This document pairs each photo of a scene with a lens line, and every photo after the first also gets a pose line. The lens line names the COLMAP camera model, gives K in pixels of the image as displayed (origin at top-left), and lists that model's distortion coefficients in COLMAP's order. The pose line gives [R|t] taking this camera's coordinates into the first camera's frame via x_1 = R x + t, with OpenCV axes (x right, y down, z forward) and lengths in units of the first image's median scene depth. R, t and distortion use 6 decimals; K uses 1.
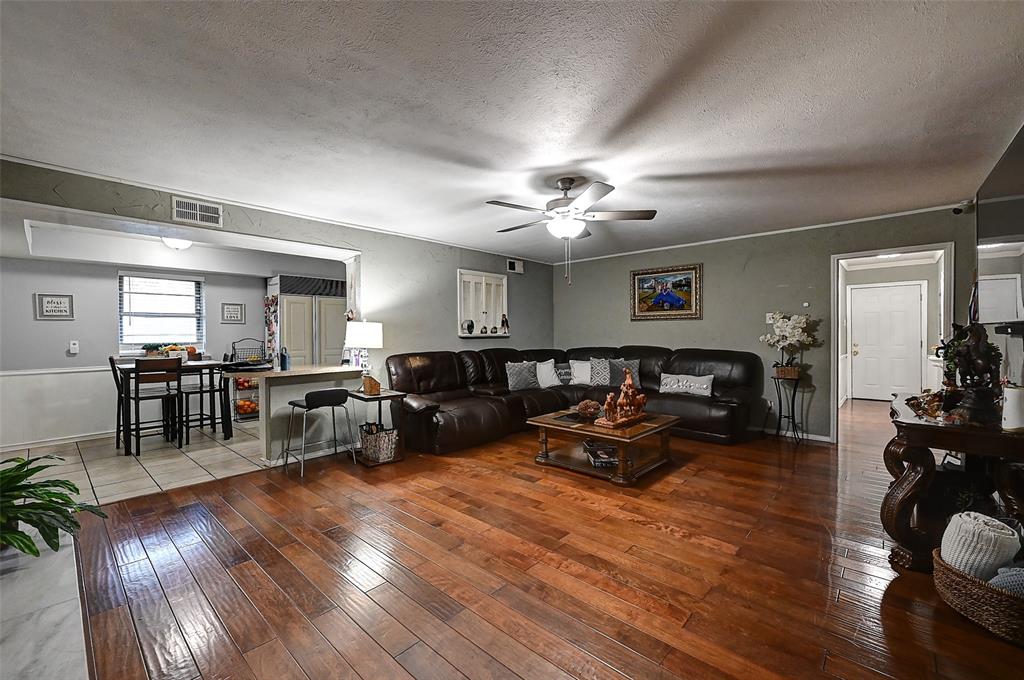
lens RADIAL K [[425.9, 0, 501.4], [0, 425.9, 337.5], [0, 0, 1]] dist [-0.000453, -0.000821]
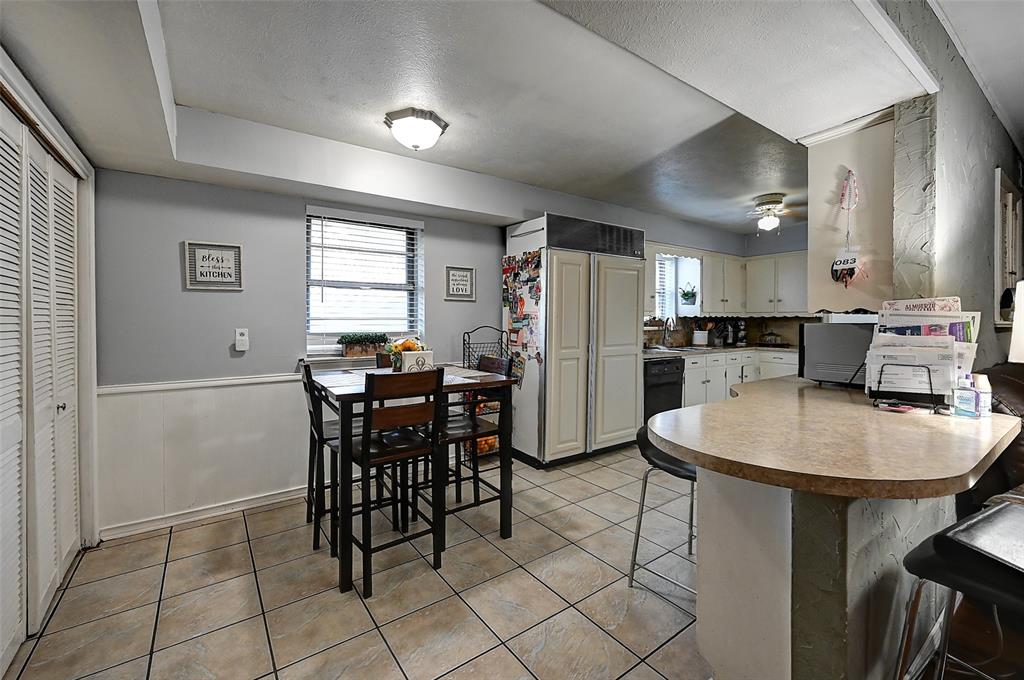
lens RADIAL K [[425.9, 0, 491.4], [0, 425.9, 320.8], [0, 0, 1]] dist [-0.000453, -0.000821]
pose [[0.975022, 0.008079, -0.221963, -0.520513], [-0.009682, 0.999934, -0.006134, -0.001542], [0.221899, 0.008130, 0.975036, 0.490069]]
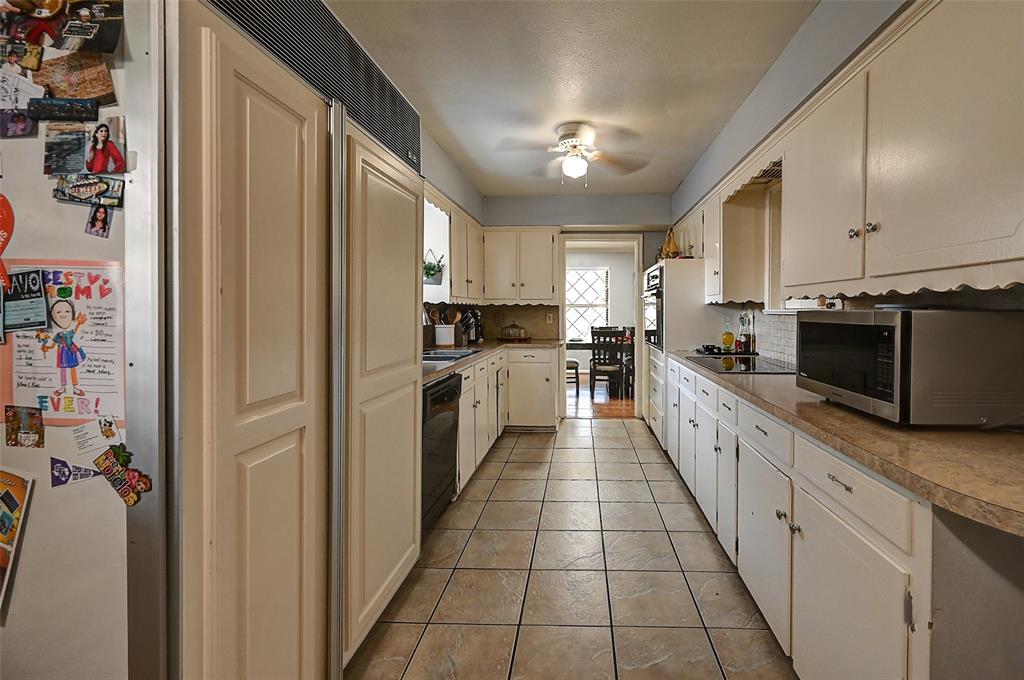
lens RADIAL K [[425.9, 0, 543.4], [0, 425.9, 323.0], [0, 0, 1]] dist [-0.000453, -0.000821]
pose [[0.757517, -0.012546, 0.652695, -0.578367], [0.002473, 0.999863, 0.016350, -0.001738], [-0.652811, -0.010771, 0.757444, 0.931644]]
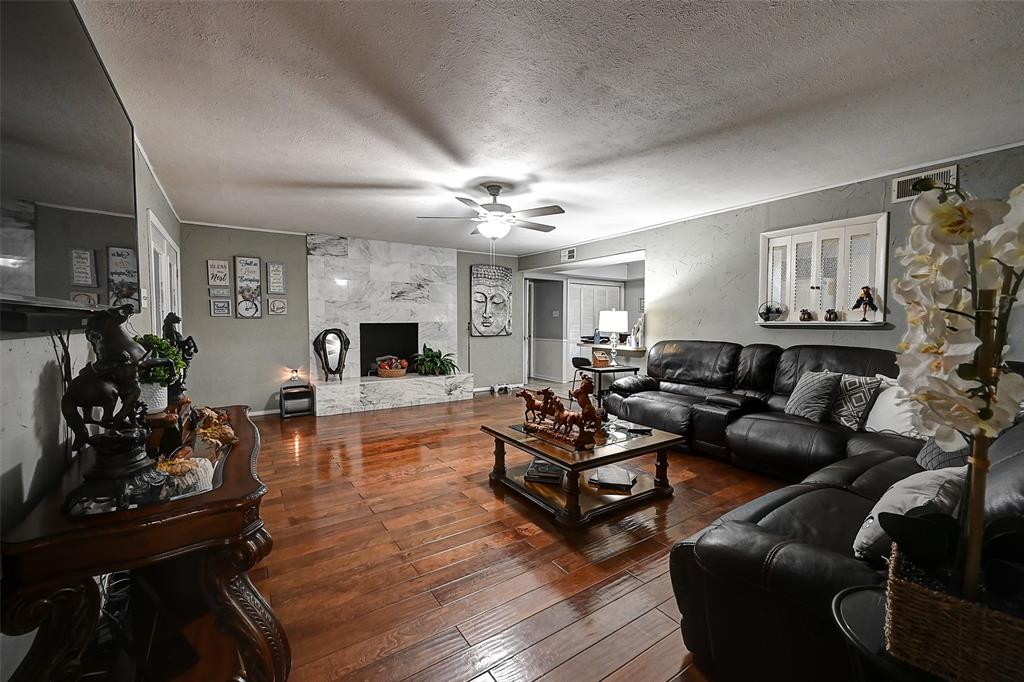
lens RADIAL K [[413.1, 0, 514.4], [0, 413.1, 335.8], [0, 0, 1]] dist [-0.001221, -0.000313]
pose [[-0.233913, 0.041869, -0.971356, 0.752125], [-0.009454, 0.998927, 0.045334, -0.011932], [0.972212, 0.019788, -0.233266, 0.803641]]
